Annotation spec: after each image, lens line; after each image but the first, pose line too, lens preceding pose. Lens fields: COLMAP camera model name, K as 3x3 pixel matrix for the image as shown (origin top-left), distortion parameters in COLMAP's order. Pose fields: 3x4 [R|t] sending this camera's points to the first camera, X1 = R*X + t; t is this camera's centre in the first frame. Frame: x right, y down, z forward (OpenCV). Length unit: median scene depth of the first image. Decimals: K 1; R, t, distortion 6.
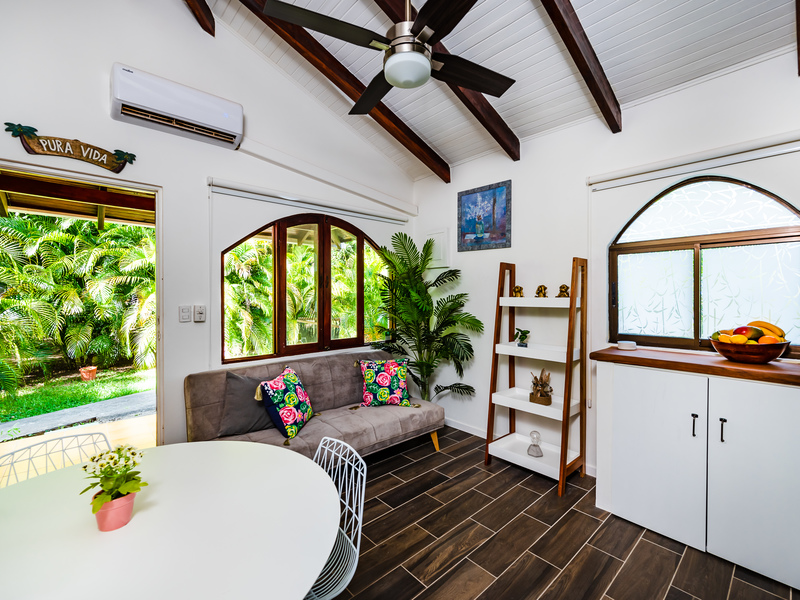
lens RADIAL K [[356.5, 0, 399.6], [0, 356.5, 299.9], [0, 0, 1]] dist [-0.003673, -0.000028]
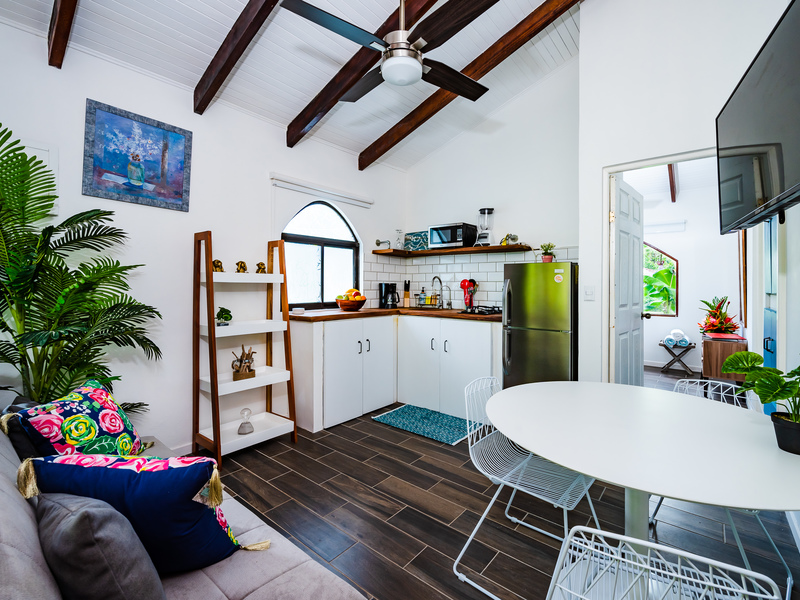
lens RADIAL K [[356.5, 0, 421.4], [0, 356.5, 280.3], [0, 0, 1]] dist [-0.003673, -0.000028]
pose [[-0.168062, 0.010414, 0.985721, -0.645161], [0.004203, 0.999943, -0.009848, 0.024137], [-0.985768, 0.002488, -0.168096, 0.648825]]
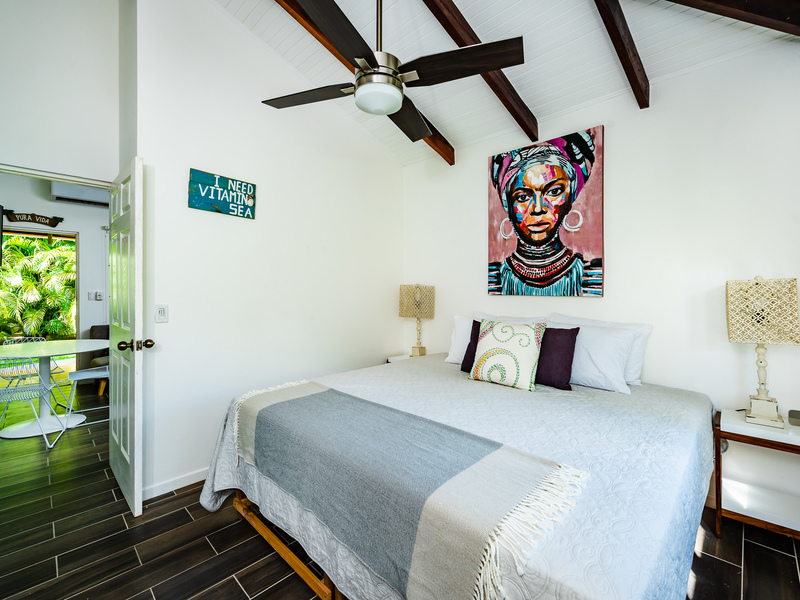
lens RADIAL K [[356.5, 0, 401.4], [0, 356.5, 288.1], [0, 0, 1]] dist [-0.003673, -0.000028]
pose [[0.997998, 0.002227, 0.063199, 0.821799], [-0.001004, 0.999812, -0.019374, 0.026174], [-0.063231, 0.019272, 0.997813, -0.889975]]
